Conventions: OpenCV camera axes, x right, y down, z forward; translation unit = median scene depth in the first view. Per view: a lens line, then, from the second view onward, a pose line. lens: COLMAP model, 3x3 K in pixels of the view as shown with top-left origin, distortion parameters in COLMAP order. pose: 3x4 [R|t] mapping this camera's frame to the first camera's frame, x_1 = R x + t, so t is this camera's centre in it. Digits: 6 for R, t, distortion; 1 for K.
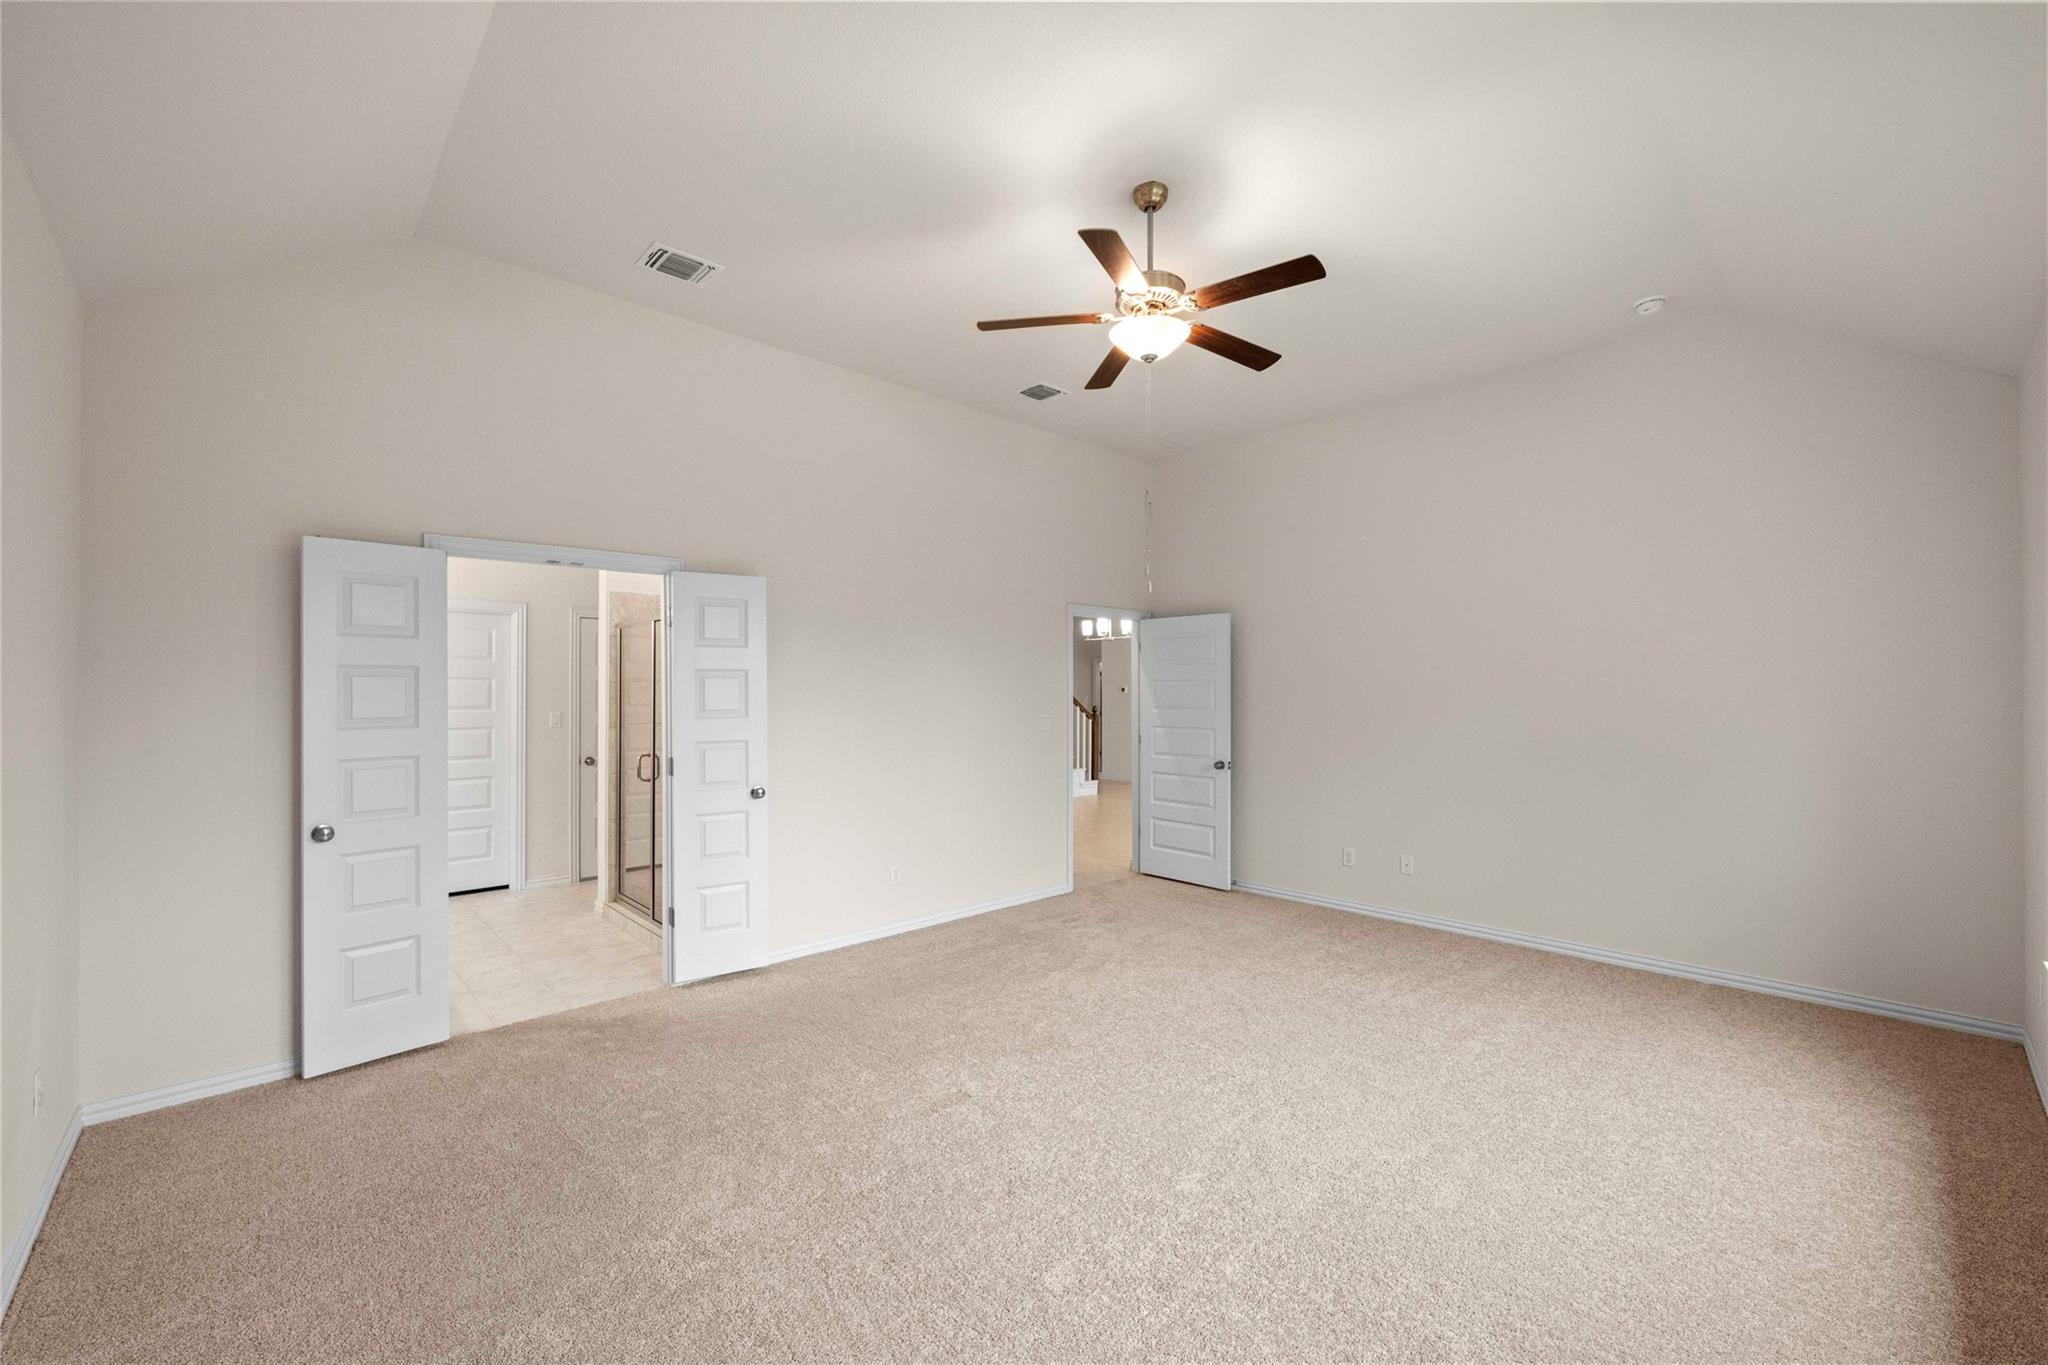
lens RADIAL K [[816.7, 0, 1030.4], [0, 816.7, 688.7], [0, 0, 1]] dist [-0.002820, 0.000651]
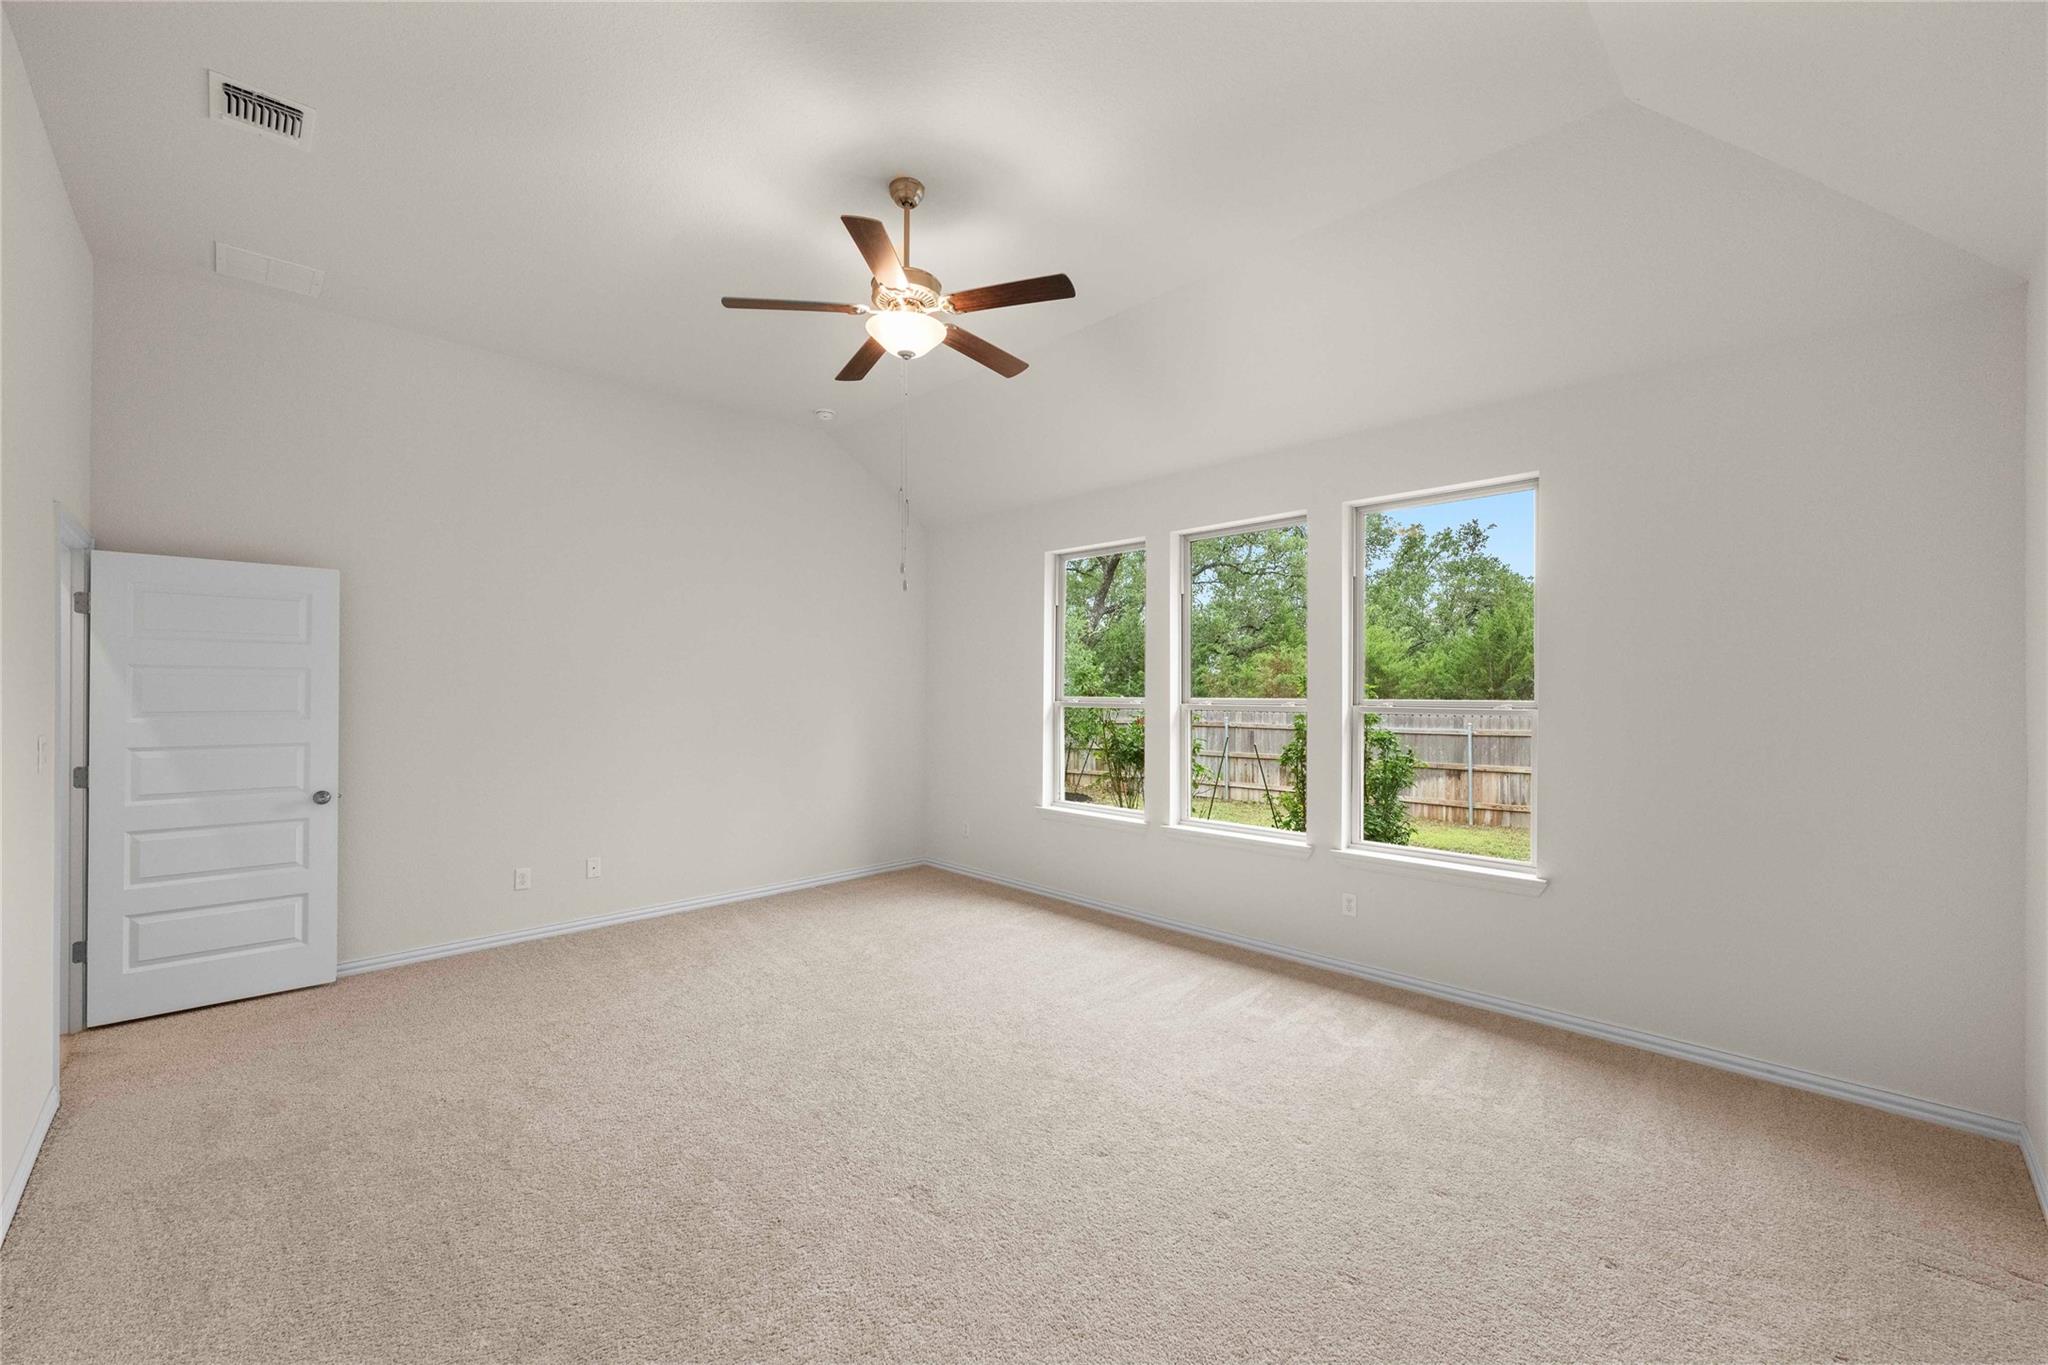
lens RADIAL K [[816.7, 0, 1021.4], [0, 816.7, 684.2], [0, 0, 1]] dist [-0.002820, 0.000651]
pose [[-0.009258, 0.004084, 0.999949, -0.512540], [-0.006210, 0.999972, -0.004142, 0.001373], [-0.999938, -0.006248, -0.009232, 0.519922]]
